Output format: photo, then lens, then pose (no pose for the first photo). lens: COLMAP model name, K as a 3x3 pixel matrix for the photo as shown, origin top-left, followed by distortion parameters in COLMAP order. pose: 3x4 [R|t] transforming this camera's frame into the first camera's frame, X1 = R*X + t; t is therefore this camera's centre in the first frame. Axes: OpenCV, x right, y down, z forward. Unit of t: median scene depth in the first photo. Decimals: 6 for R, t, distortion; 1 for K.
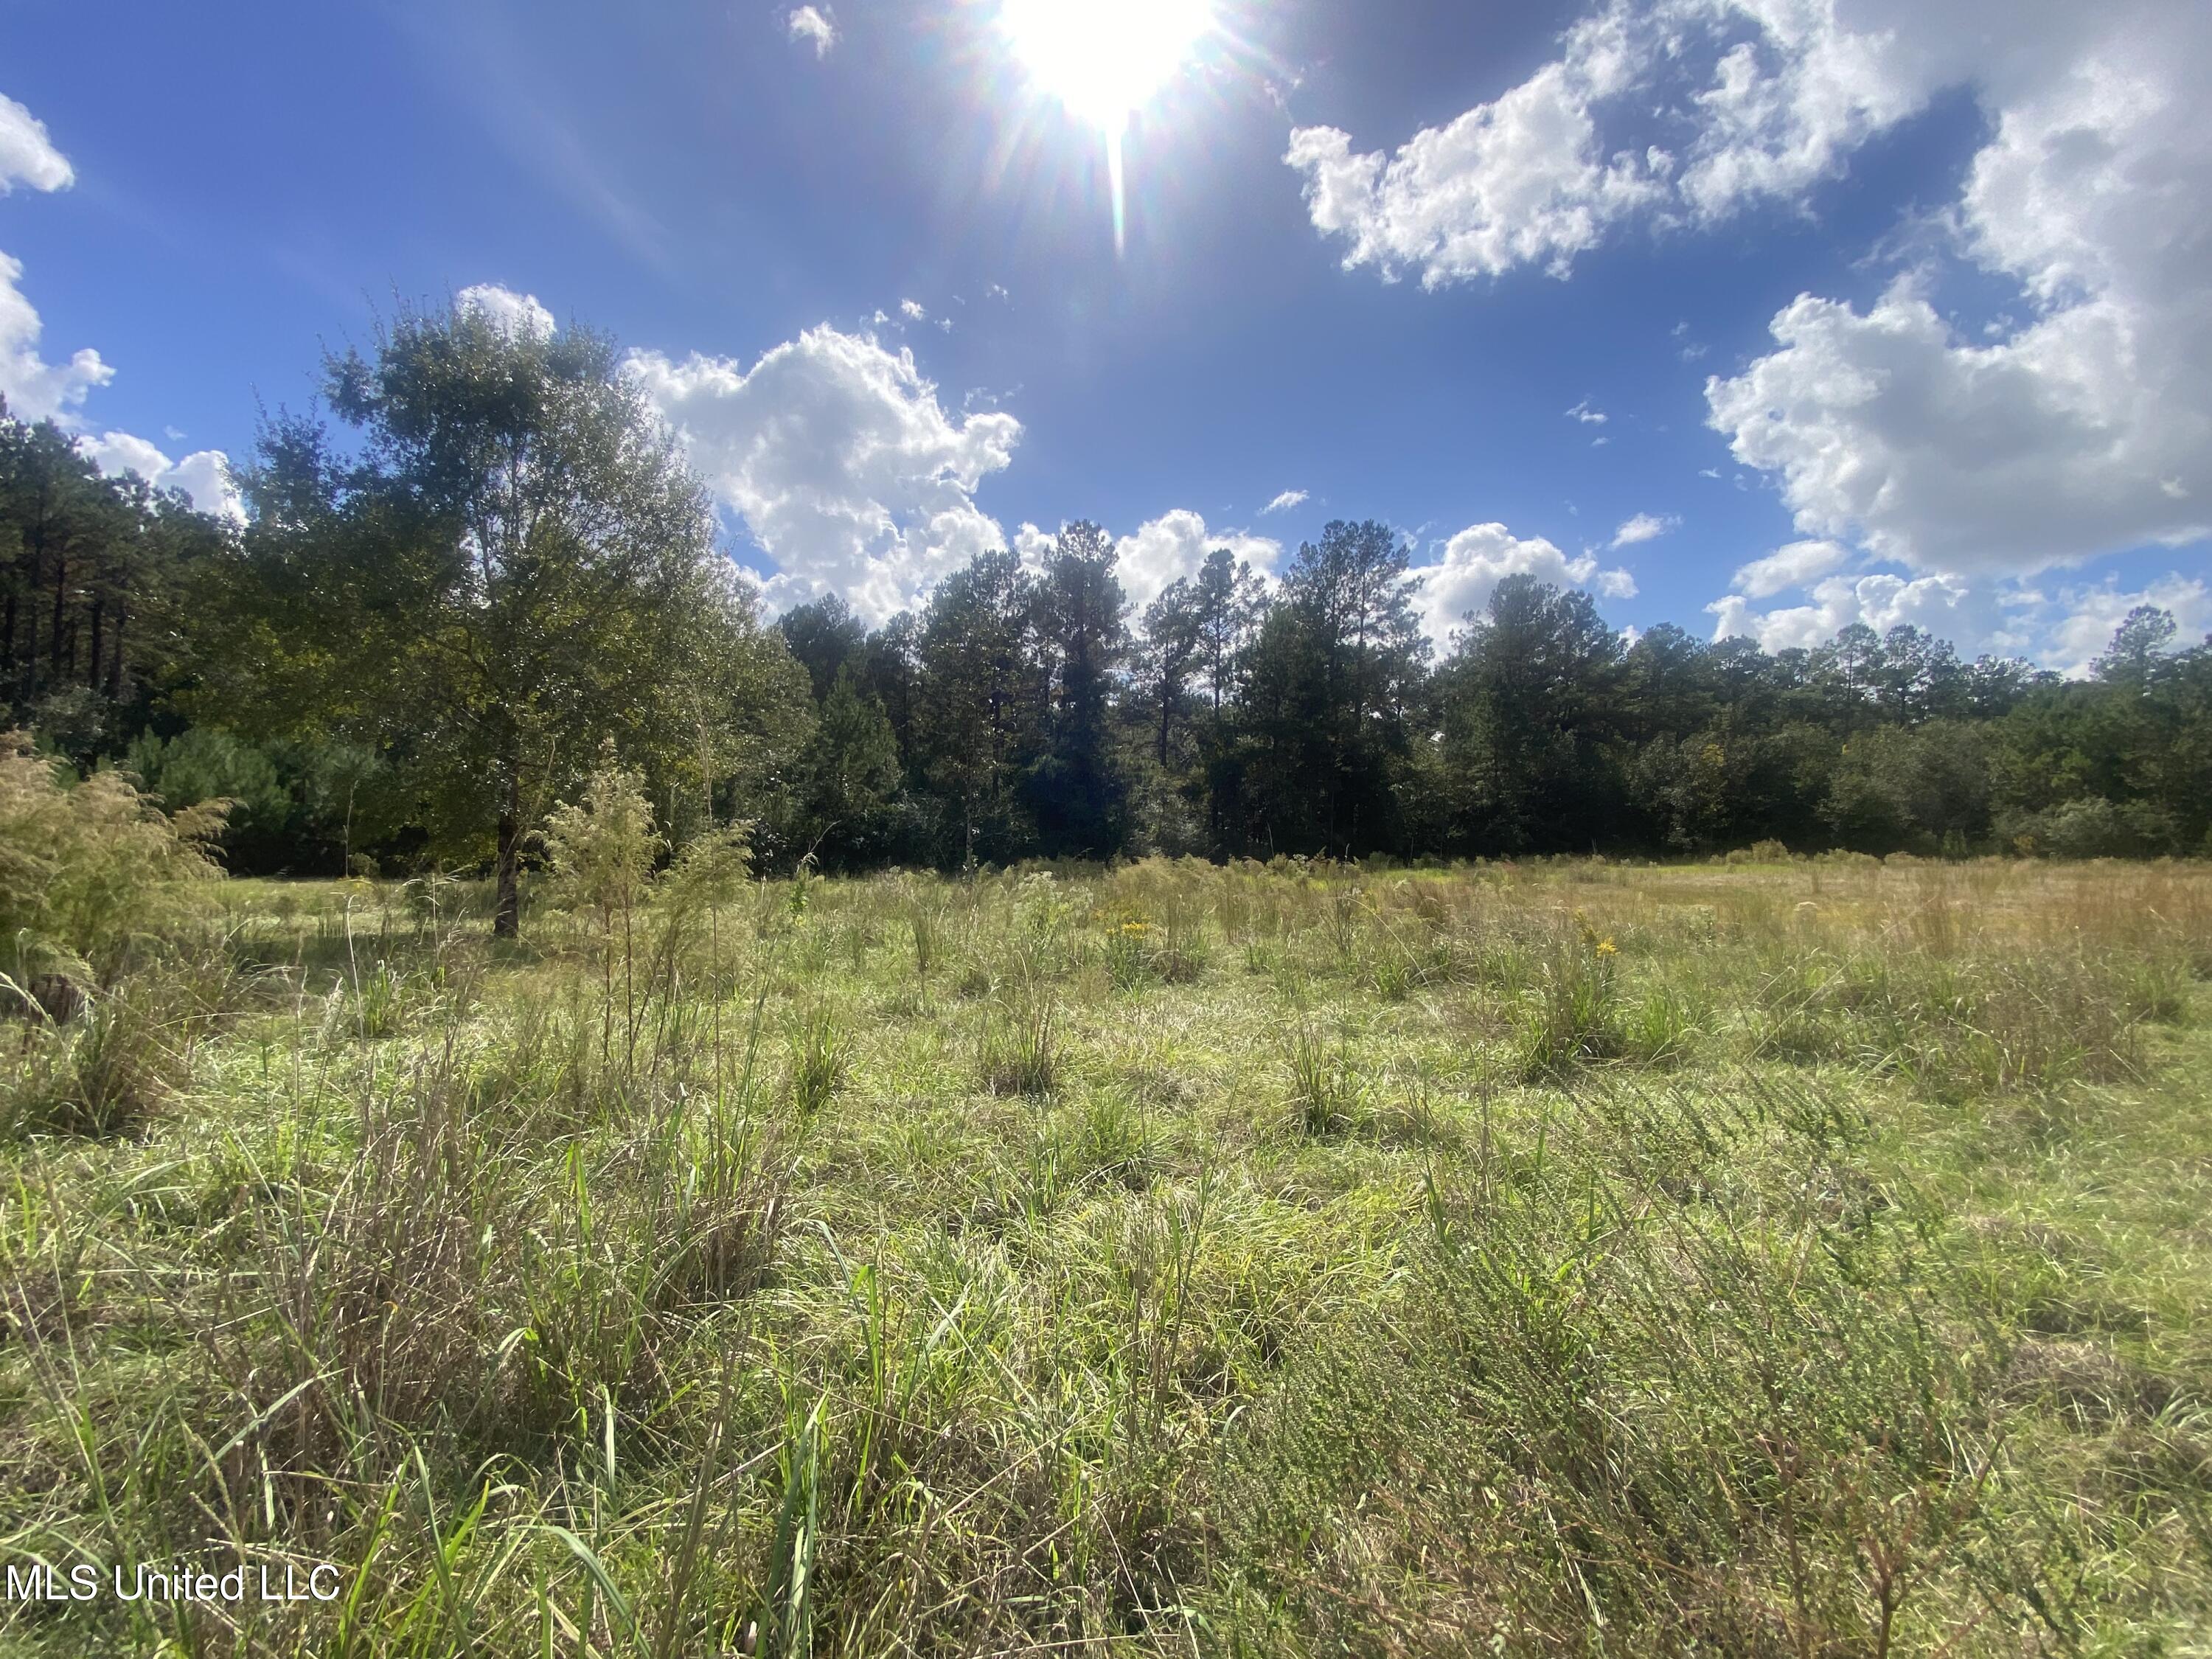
lens RADIAL K [[871.0, 0, 1107.6], [0, 871.0, 838.5], [0, 0, 1]] dist [-0.002217, -0.009537]
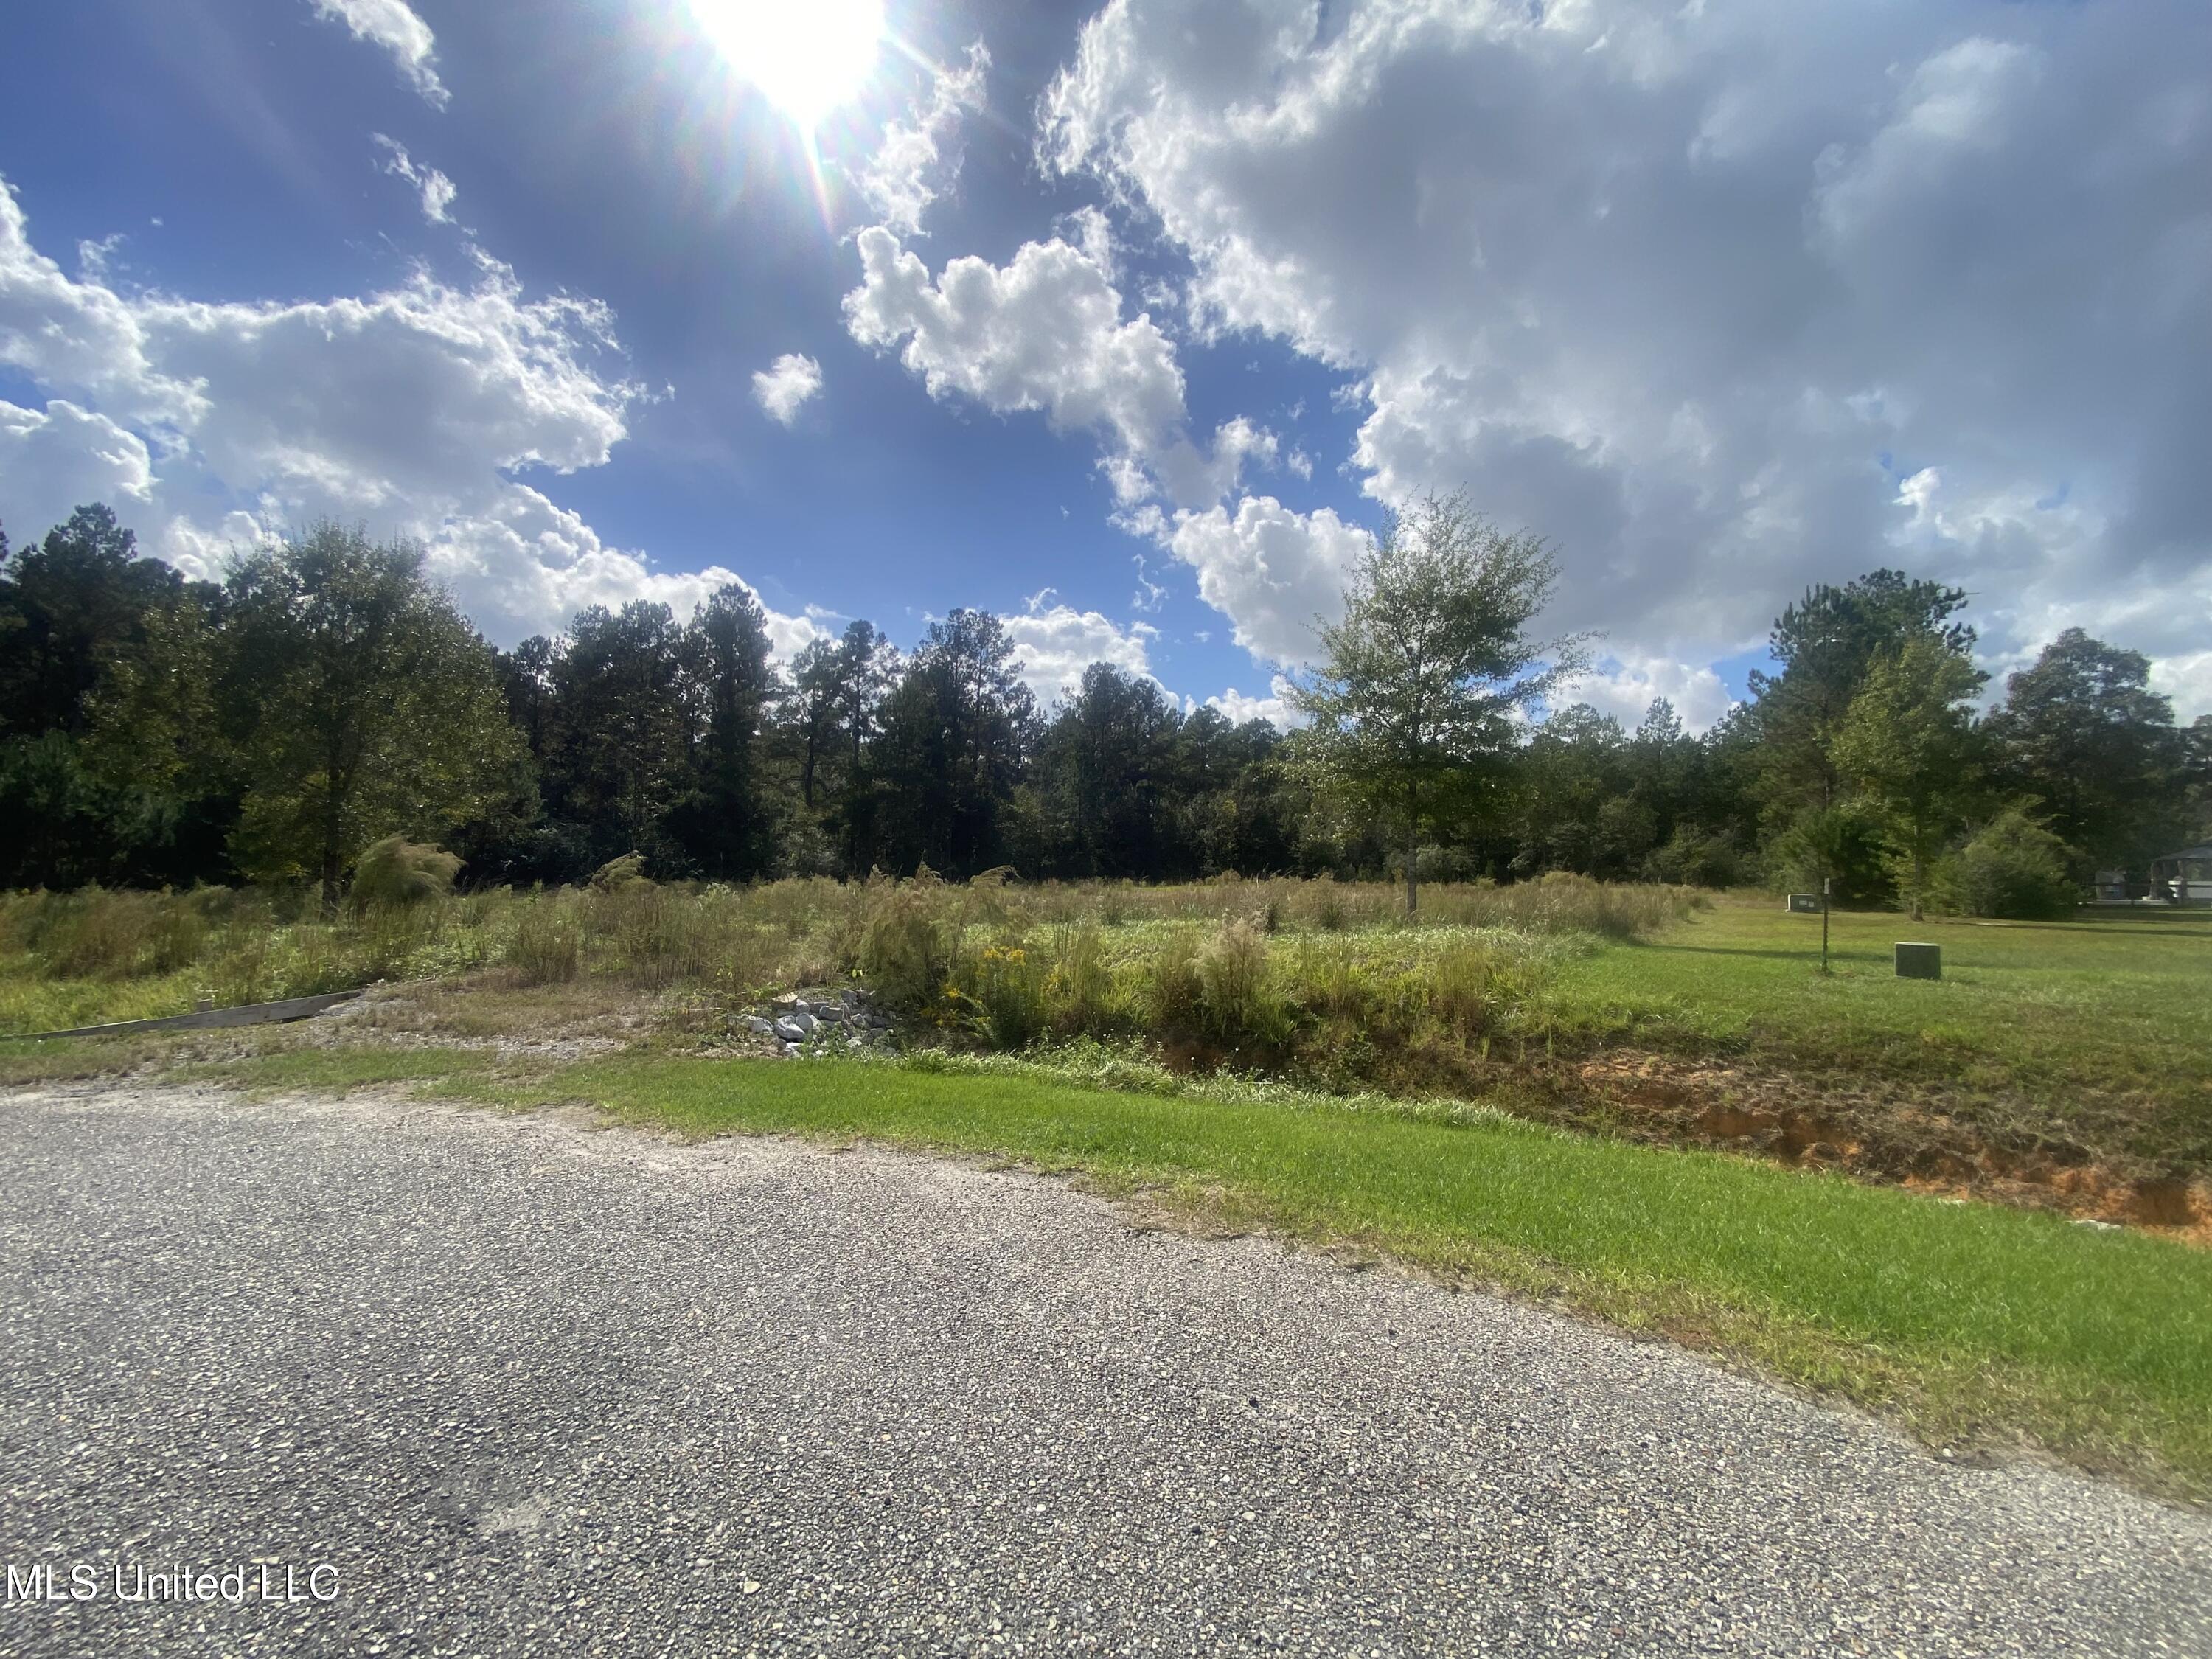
lens RADIAL K [[871.0, 0, 1103.8], [0, 871.0, 845.0], [0, 0, 1]] dist [-0.002217, -0.009537]
pose [[0.928096, 0.018800, 0.371867, 0.003540], [-0.008823, 0.999554, -0.028513, 0.003309], [-0.372238, 0.023182, 0.927848, -0.204312]]
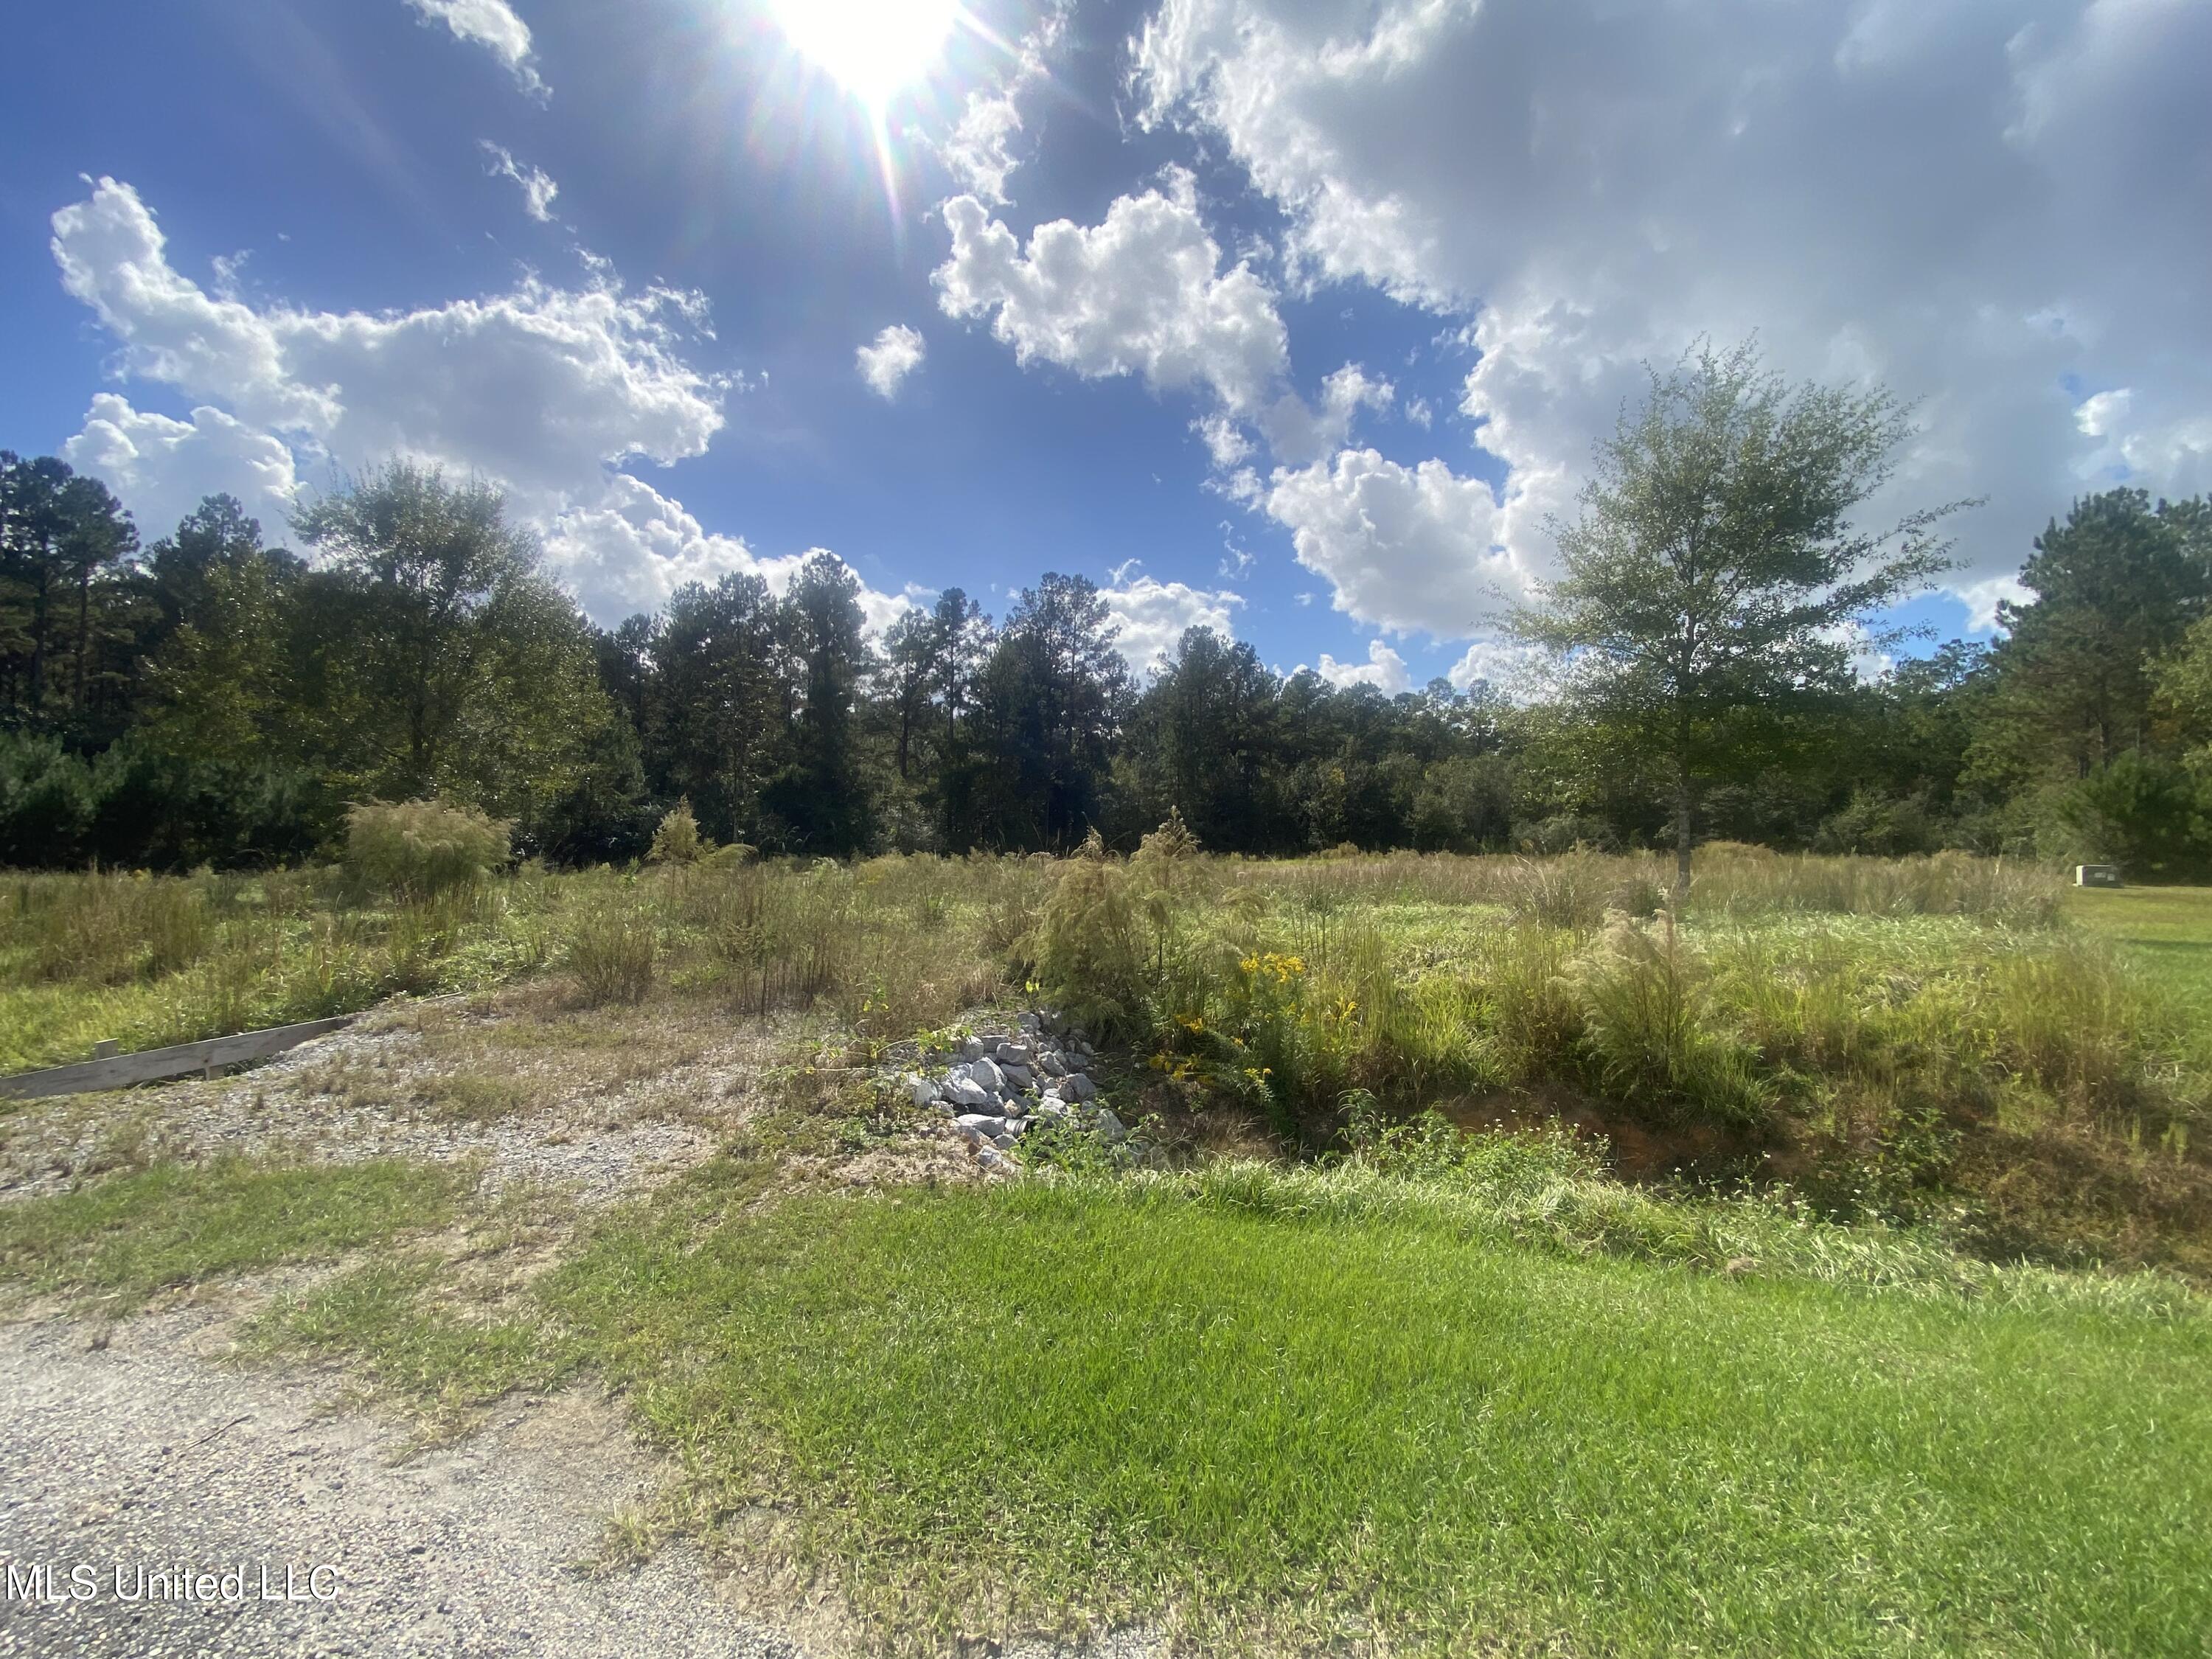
lens RADIAL K [[871.0, 0, 1123.2], [0, 871.0, 834.2], [0, 0, 1]] dist [-0.002217, -0.009537]
pose [[0.954260, 0.005208, 0.298933, 0.000971], [-0.002052, 0.999939, -0.010872, 0.004357], [-0.298971, 0.009762, 0.954212, -0.155052]]
